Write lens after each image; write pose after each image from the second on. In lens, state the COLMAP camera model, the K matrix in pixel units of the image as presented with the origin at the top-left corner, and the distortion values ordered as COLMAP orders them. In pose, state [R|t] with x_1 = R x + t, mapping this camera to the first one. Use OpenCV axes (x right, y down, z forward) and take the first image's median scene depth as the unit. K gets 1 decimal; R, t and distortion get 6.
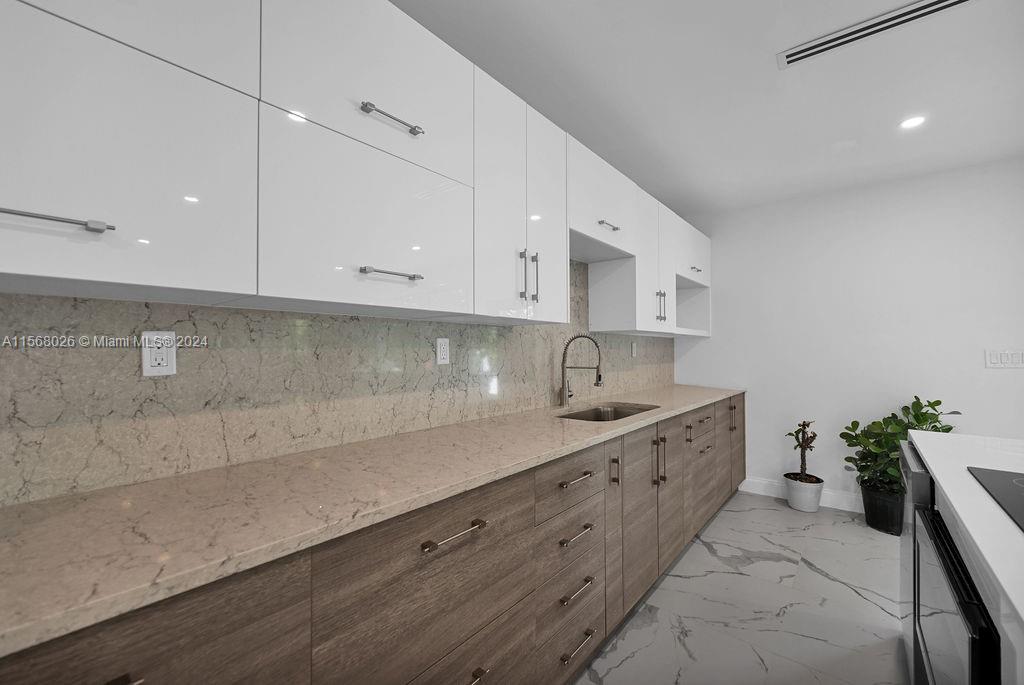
lens RADIAL K [[424.1, 0, 517.5], [0, 424.1, 345.5], [0, 0, 1]] dist [0.004588, -0.001407]
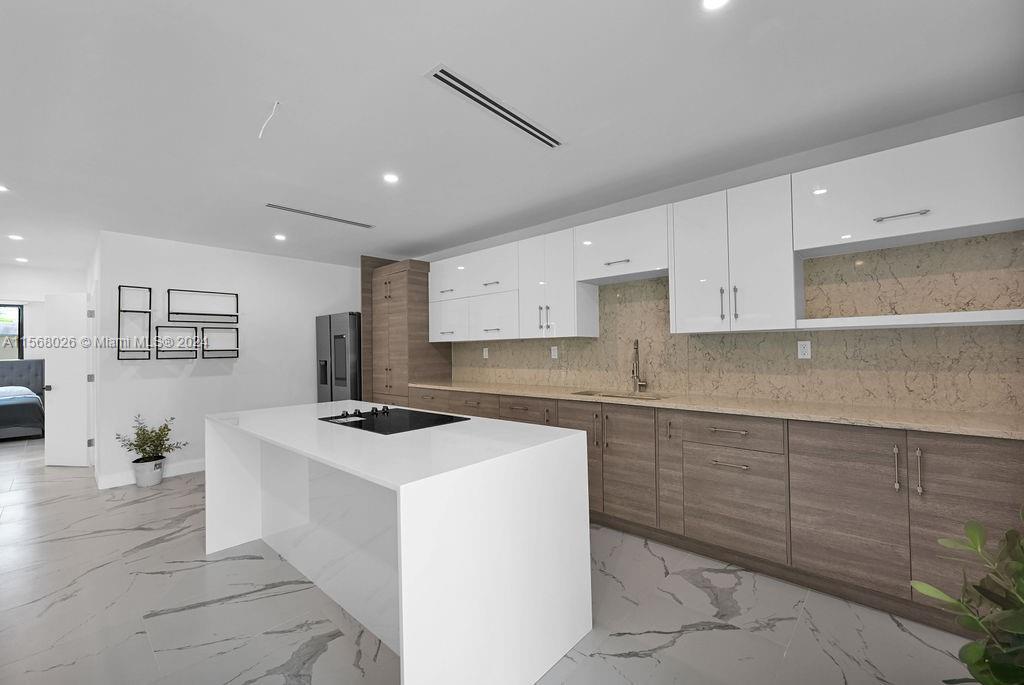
lens RADIAL K [[424.1, 0, 502.6], [0, 424.1, 341.4], [0, 0, 1]] dist [0.004588, -0.001407]
pose [[-0.081290, -0.013425, -0.996600, 1.529495], [0.027348, 0.999503, -0.015695, -0.011641], [0.996315, -0.028531, -0.080882, 0.684664]]
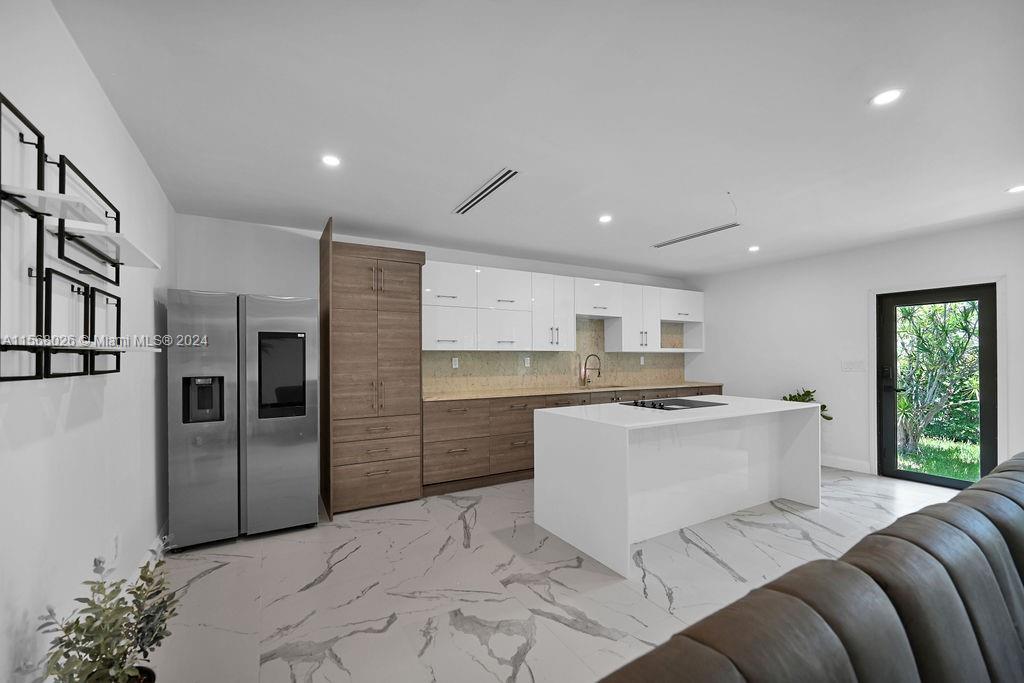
lens RADIAL K [[424.1, 0, 508.6], [0, 424.1, 355.7], [0, 0, 1]] dist [0.004588, -0.001407]
pose [[0.929526, -0.002376, -0.368748, 0.569097], [0.004659, 0.999975, 0.005300, -0.032854], [0.368726, -0.006644, 0.929514, -1.273740]]
